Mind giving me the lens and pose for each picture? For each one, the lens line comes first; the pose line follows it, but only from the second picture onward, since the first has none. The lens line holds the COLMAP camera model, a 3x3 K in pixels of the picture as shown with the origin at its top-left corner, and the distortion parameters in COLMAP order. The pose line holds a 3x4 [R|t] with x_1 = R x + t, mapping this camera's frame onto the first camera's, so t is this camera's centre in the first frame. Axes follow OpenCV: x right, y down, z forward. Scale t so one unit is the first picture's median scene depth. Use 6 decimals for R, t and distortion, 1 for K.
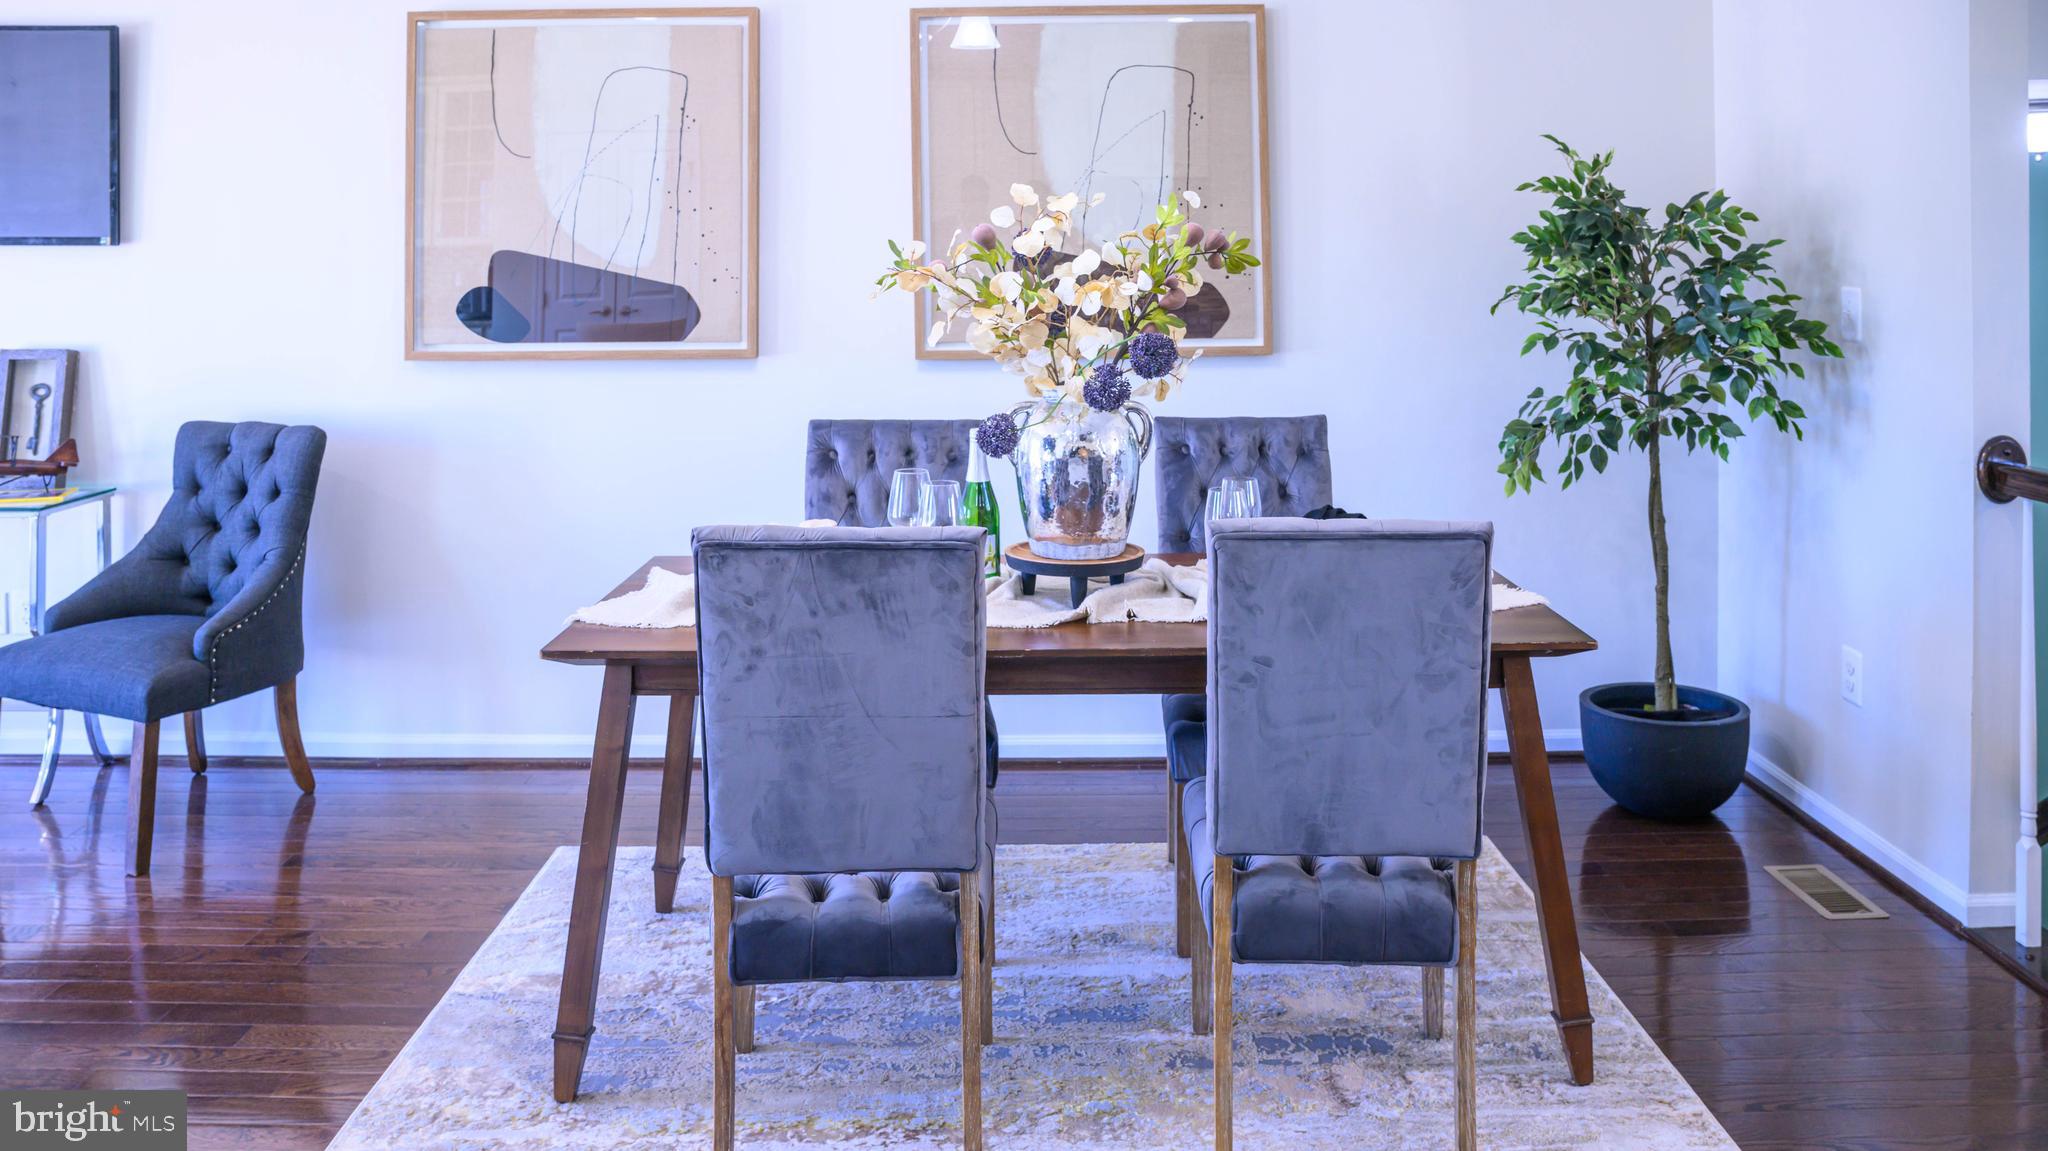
lens RADIAL K [[1806.1, 0, 1025.0], [0, 1806.1, 390.0], [0, 0, 1]] dist [-0.071925, -0.005367]
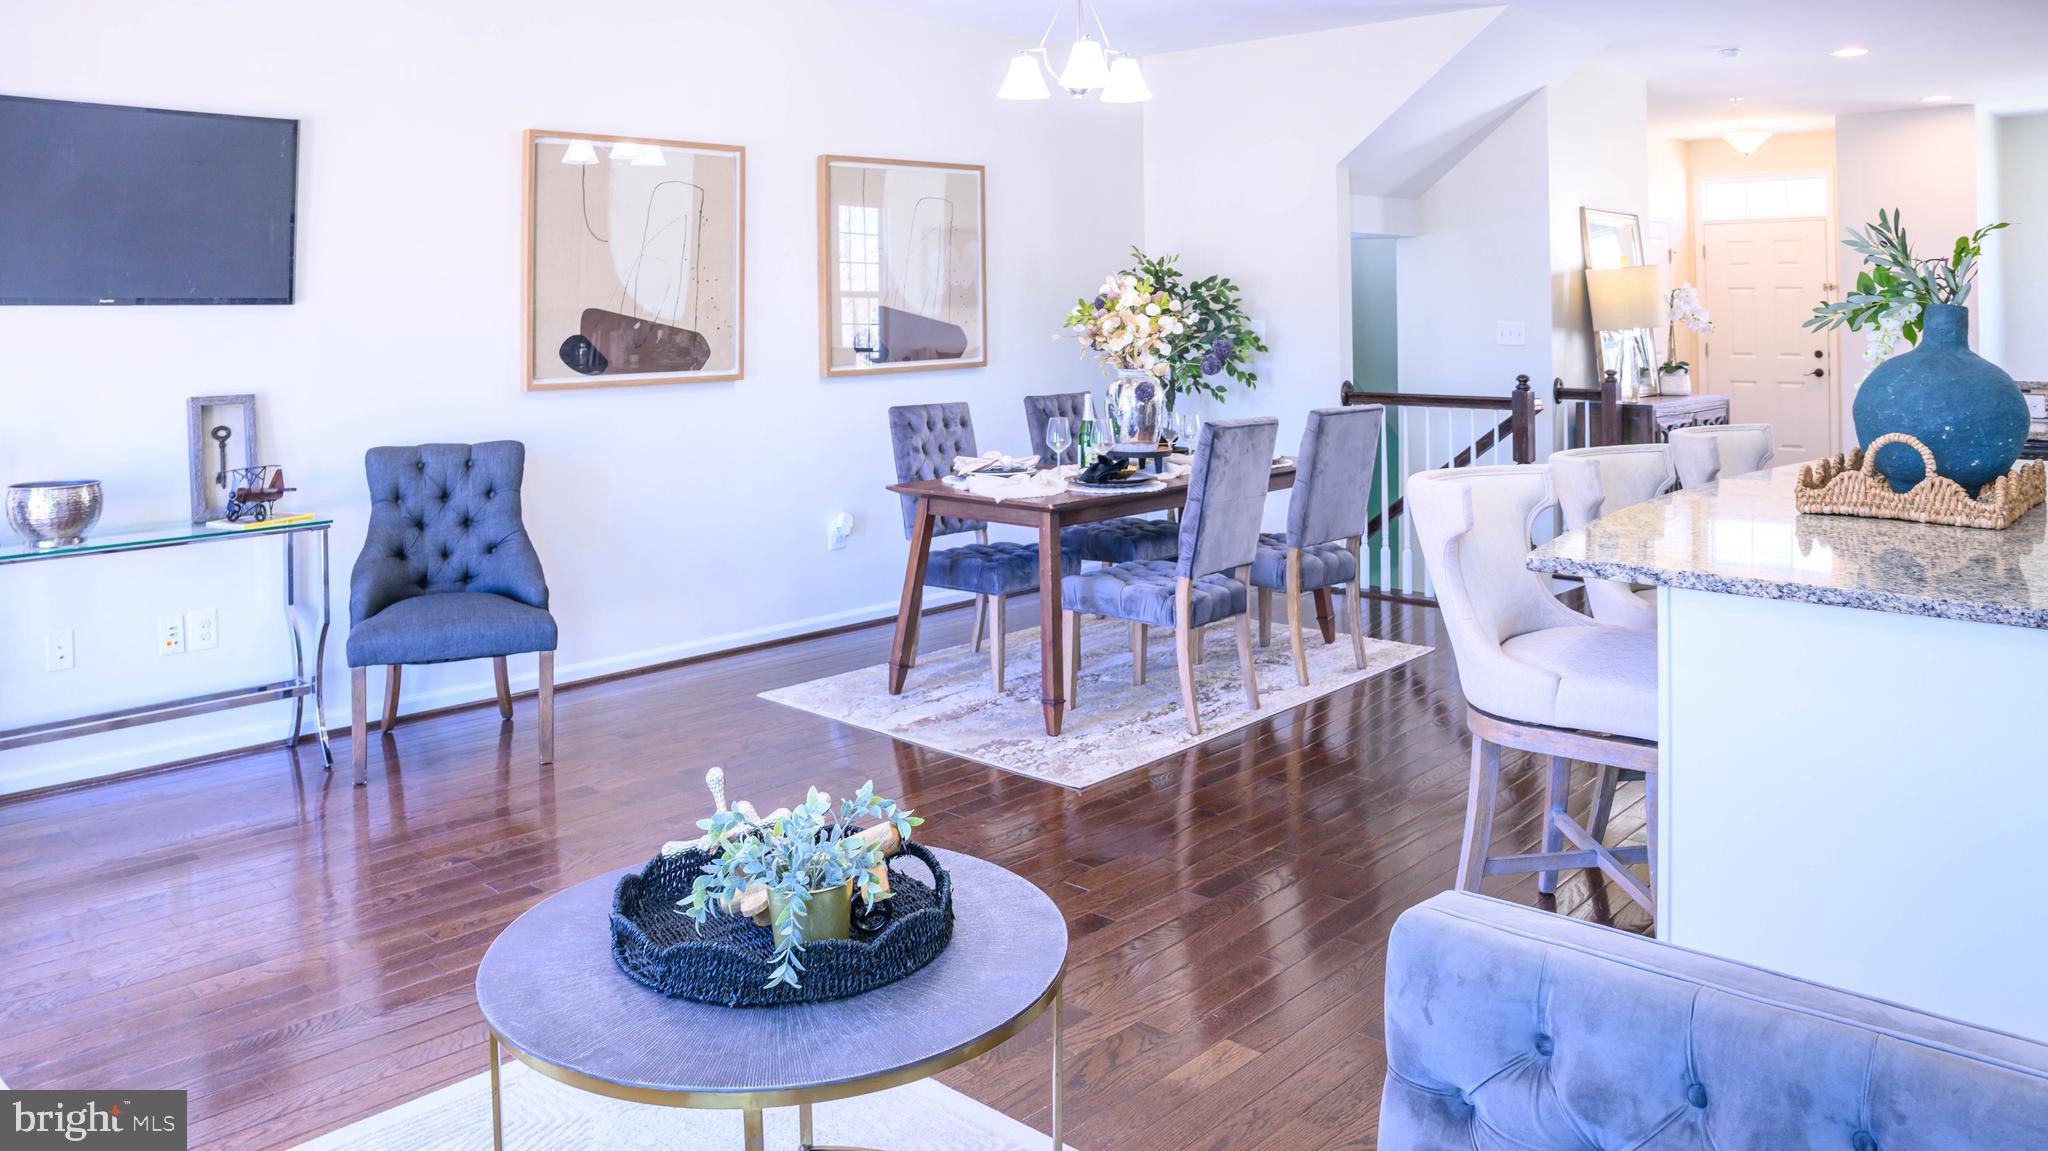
lens RADIAL K [[1492.6, 0, 1024.0], [0, 1492.6, 575.5], [0, 0, 1]] dist [-0.058008, 0.091224]
pose [[0.680987, -0.133574, 0.720011, -0.925819], [0.065003, 0.990368, 0.122250, 0.009061], [-0.729405, -0.036448, 0.683110, -0.045503]]
